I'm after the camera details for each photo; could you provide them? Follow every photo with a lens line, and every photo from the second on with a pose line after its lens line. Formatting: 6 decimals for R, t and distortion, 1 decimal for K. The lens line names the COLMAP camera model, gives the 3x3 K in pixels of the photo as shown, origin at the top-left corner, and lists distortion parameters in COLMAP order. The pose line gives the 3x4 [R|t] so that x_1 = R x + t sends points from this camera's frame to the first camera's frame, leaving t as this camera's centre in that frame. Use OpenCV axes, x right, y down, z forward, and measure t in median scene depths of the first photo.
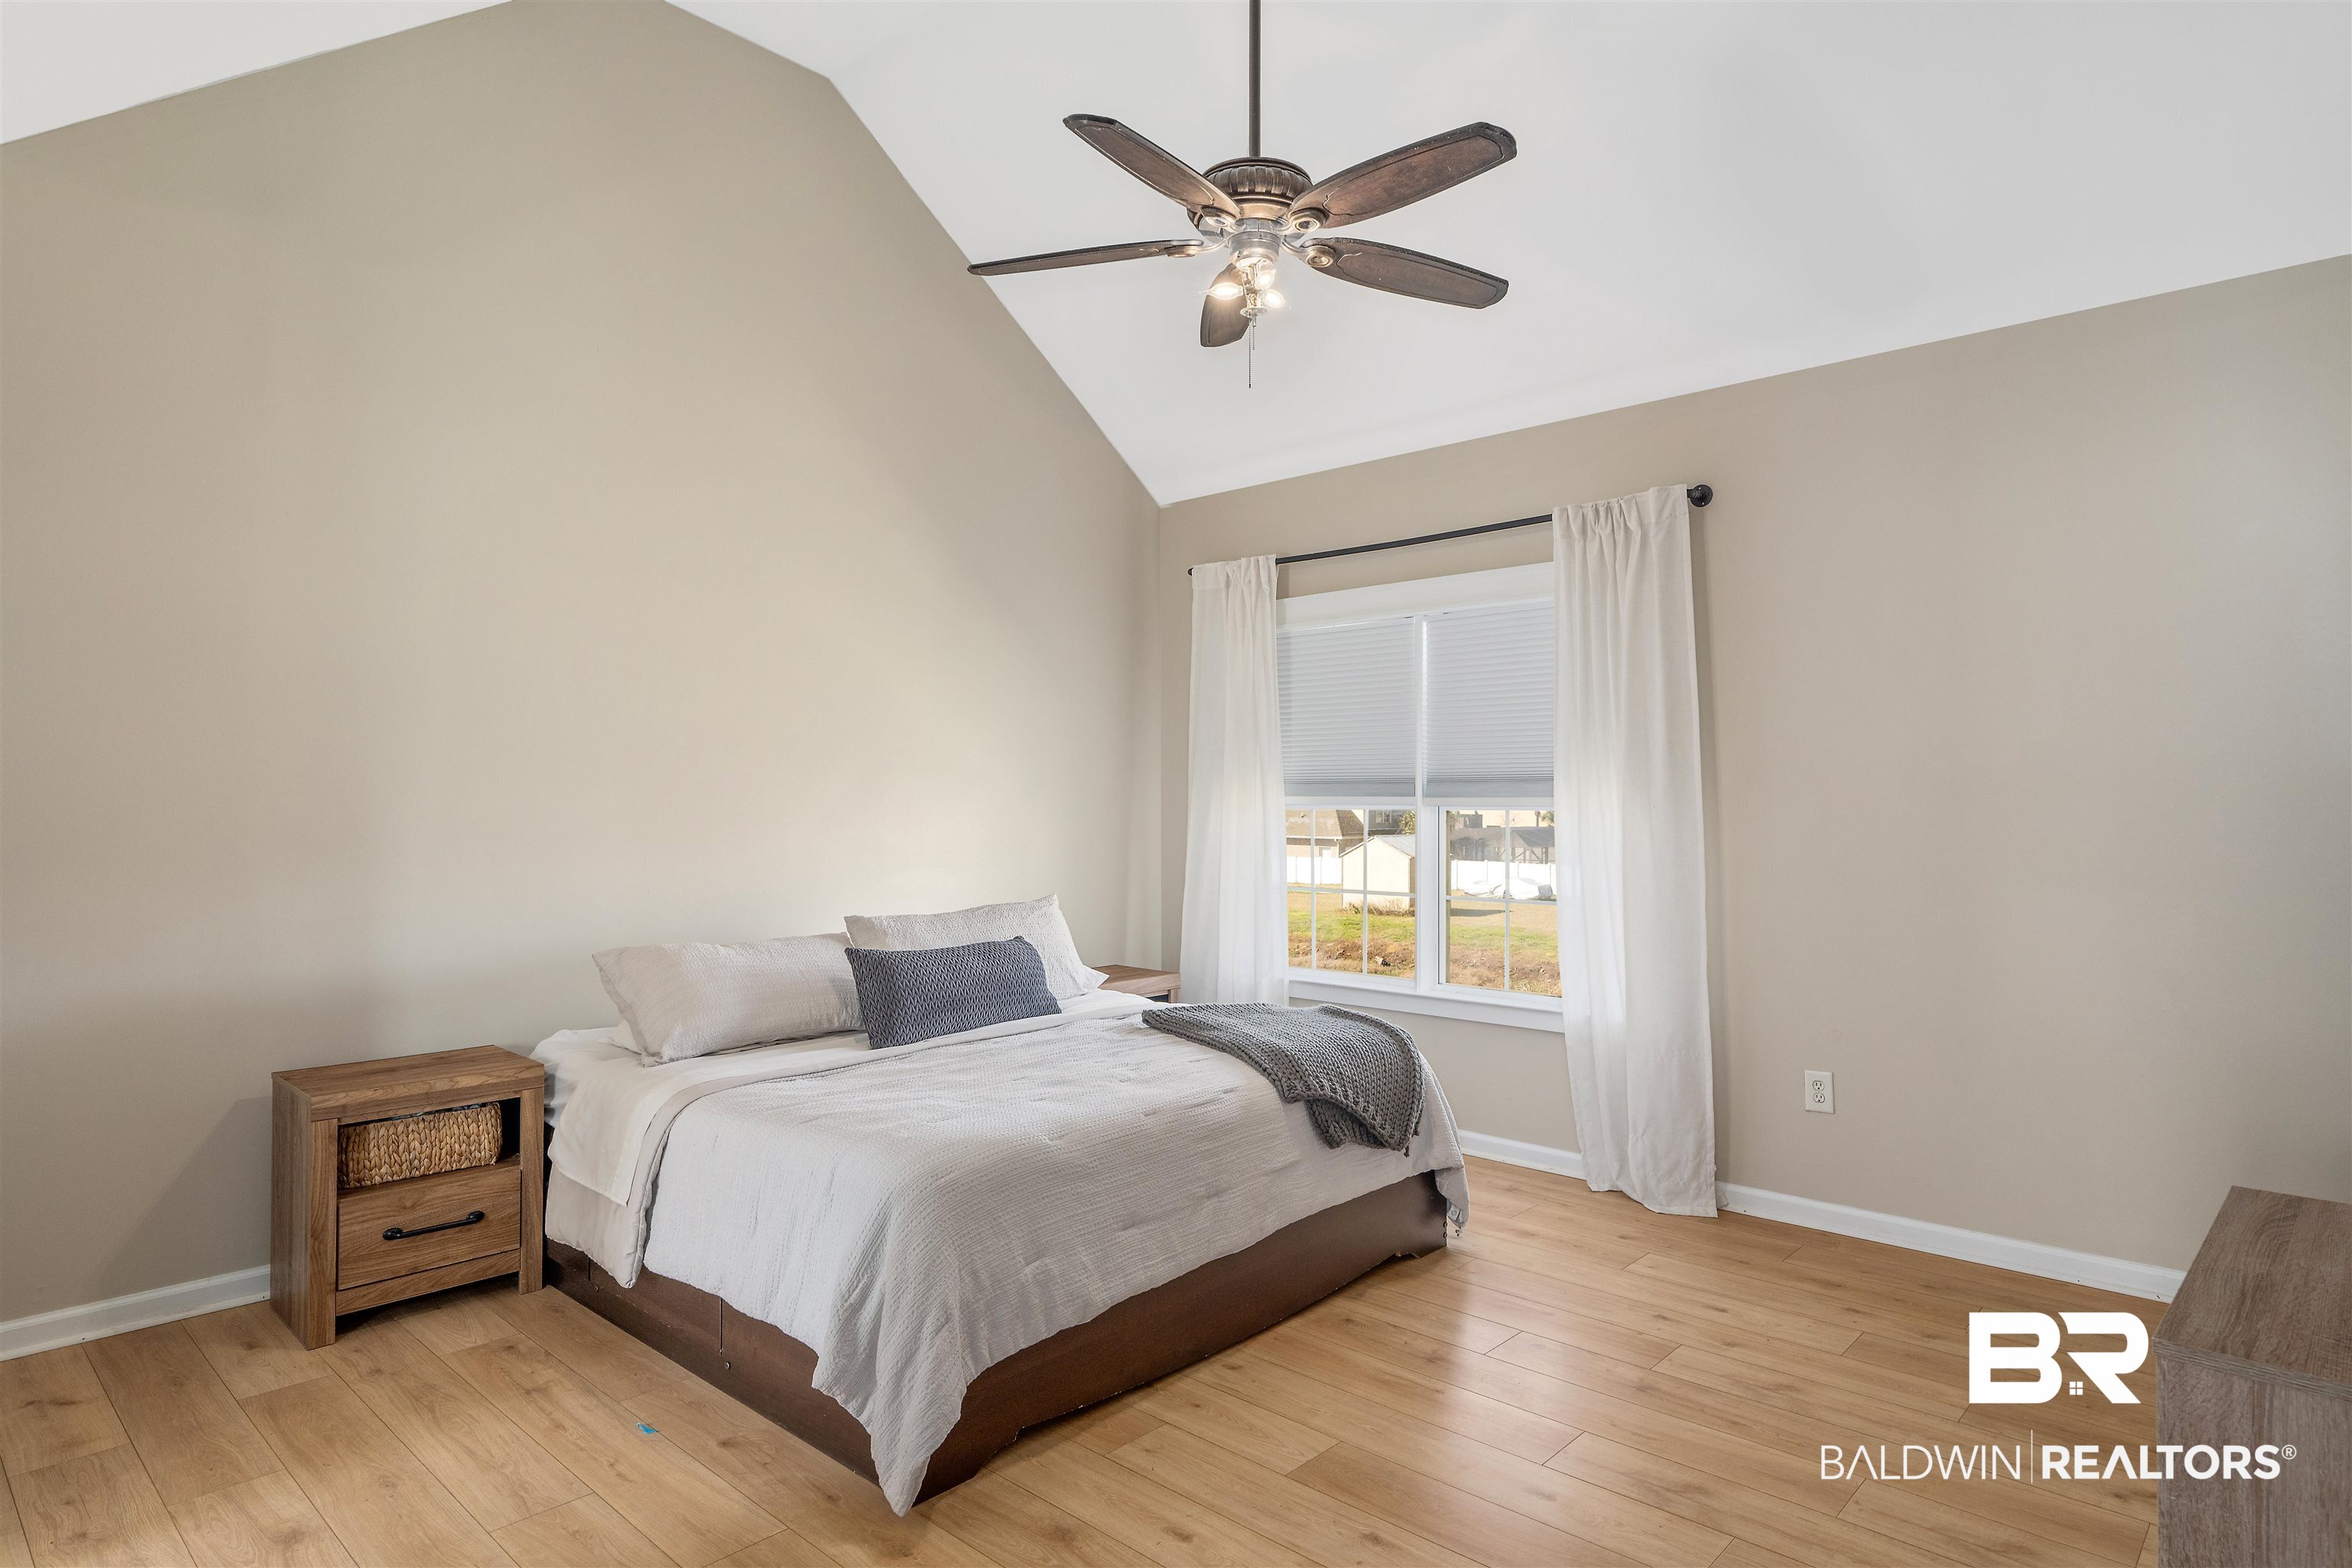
lens RADIAL K [[1290.4, 0, 1176.0], [0, 1290.4, 784.0], [0, 0, 1]] dist [0.022281, -0.000301]
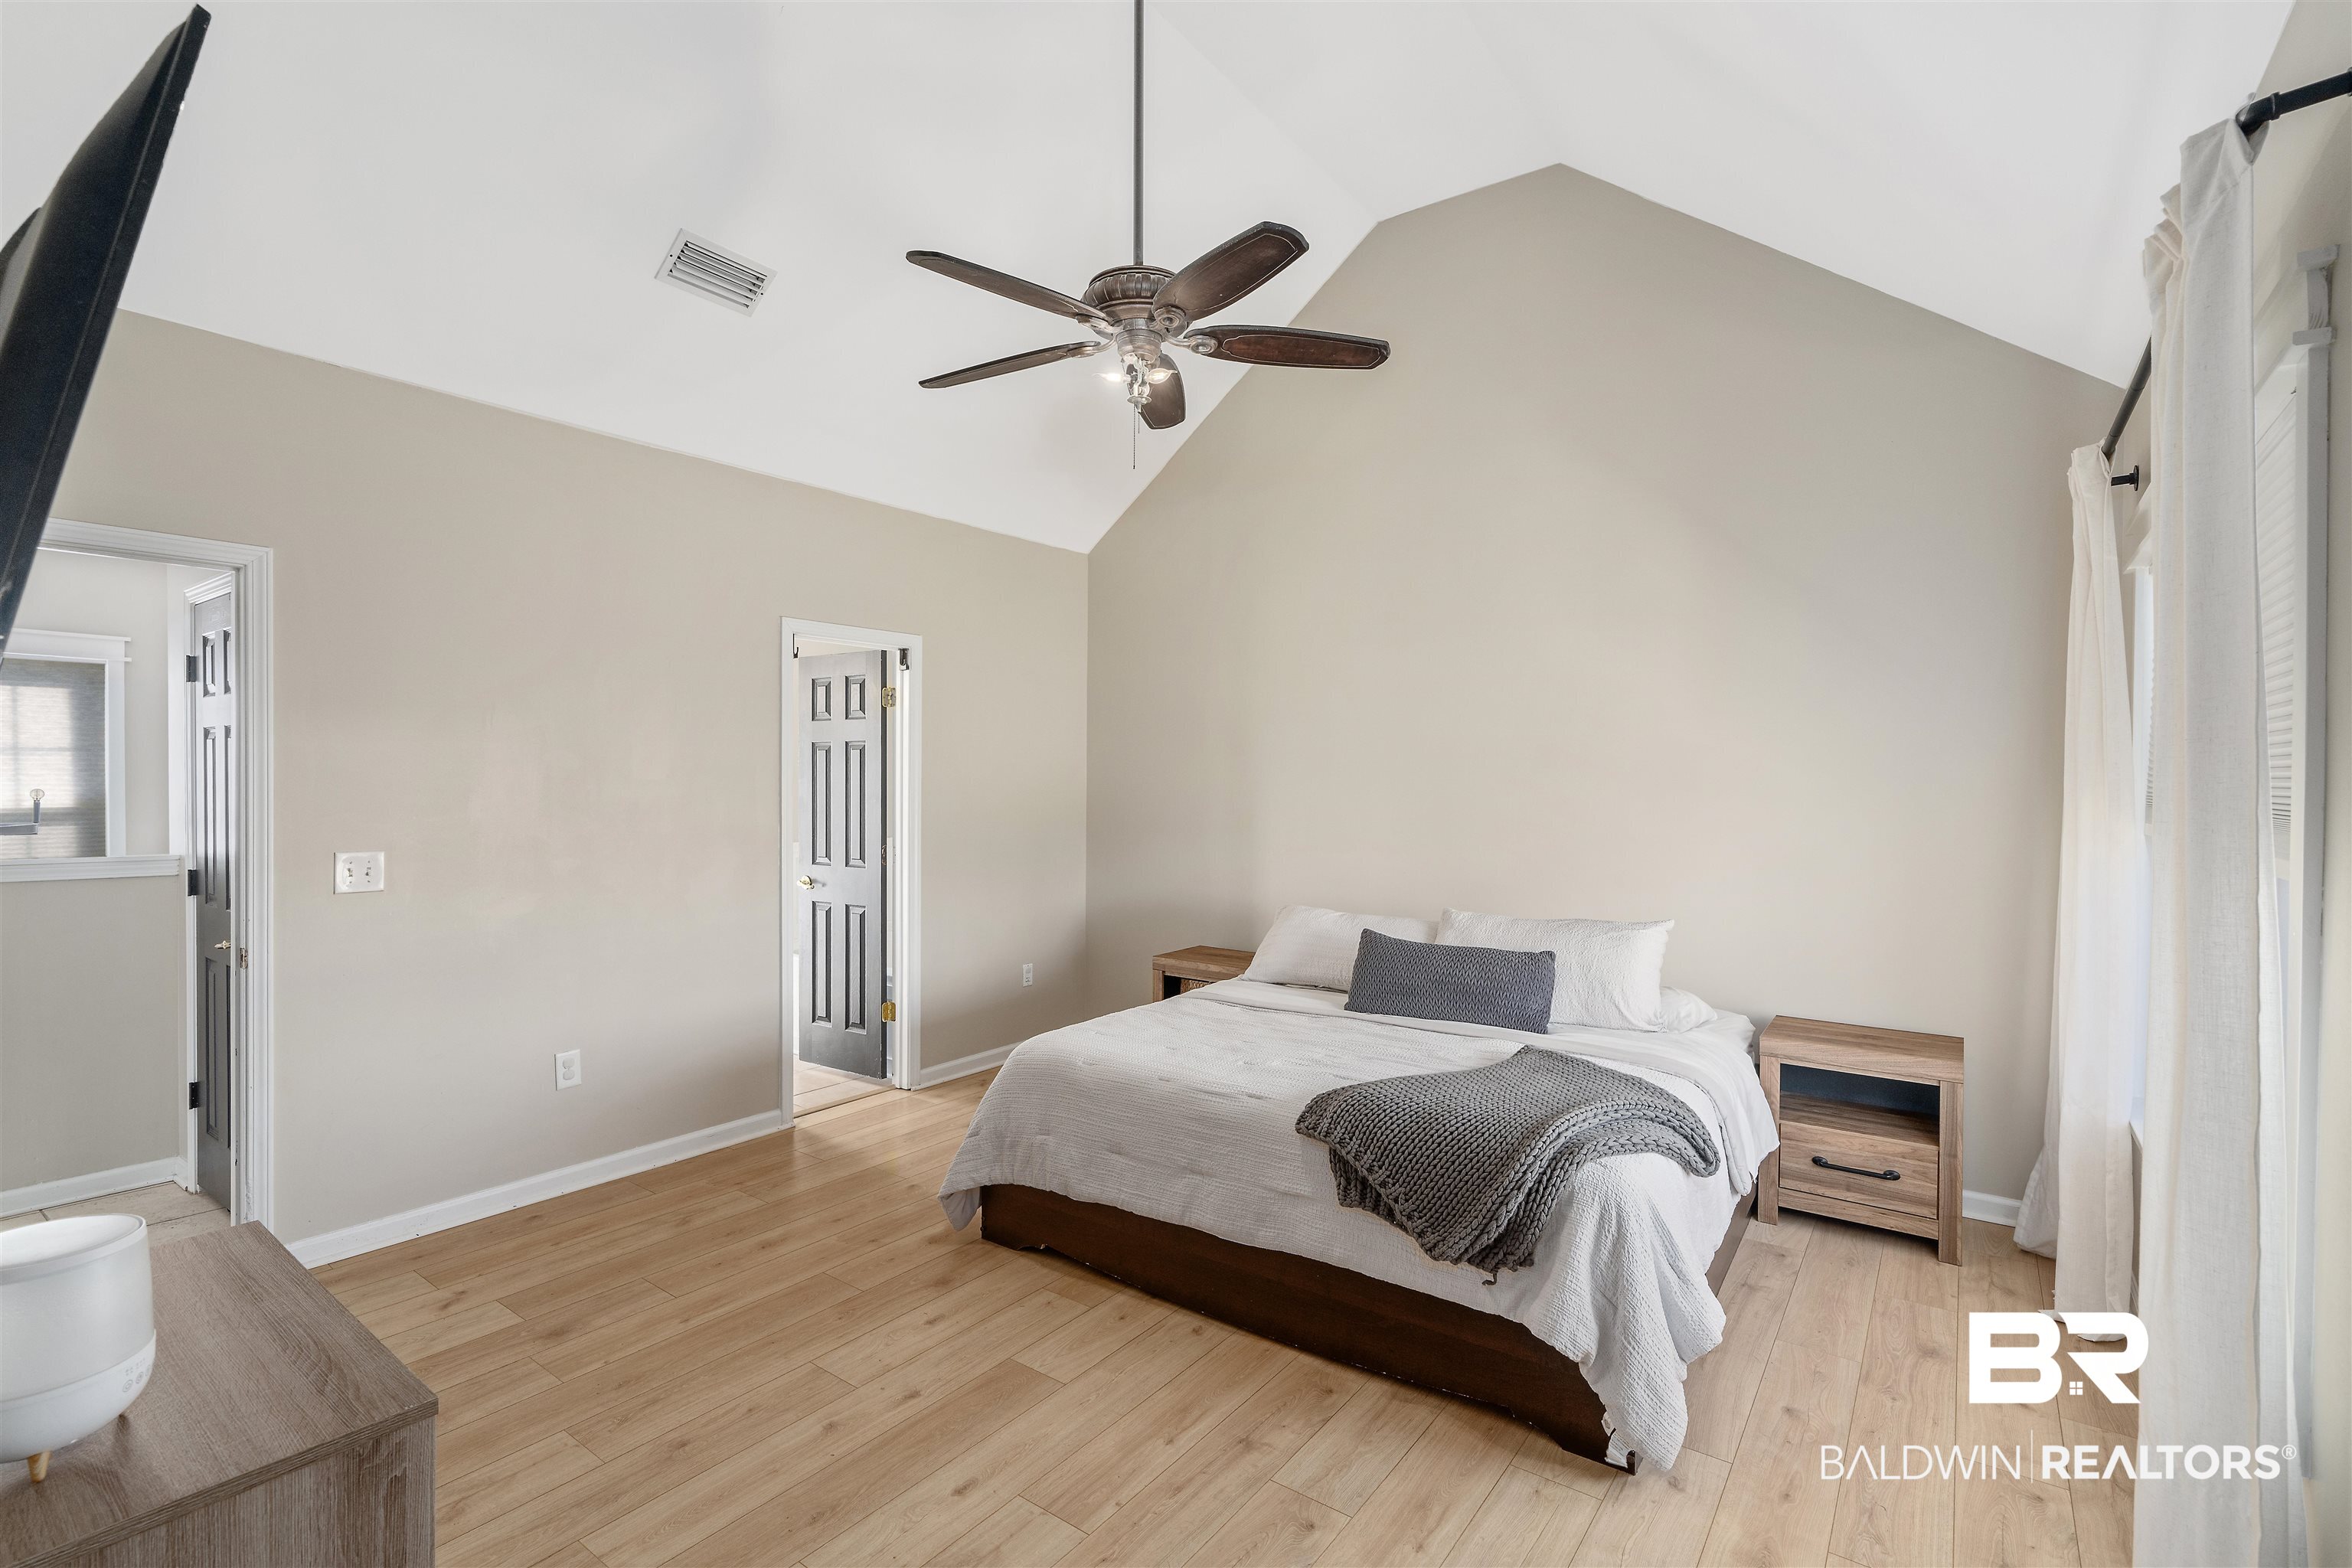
lens RADIAL K [[1088.1, 0, 1176.0], [0, 1088.1, 784.0], [0, 0, 1]] dist [-0.000378, 0.000119]
pose [[0.120394, 0.006691, -0.992704, 0.948246], [-0.001006, 0.999978, 0.006618, -0.025462], [0.992726, 0.000202, 0.120398, 0.854702]]
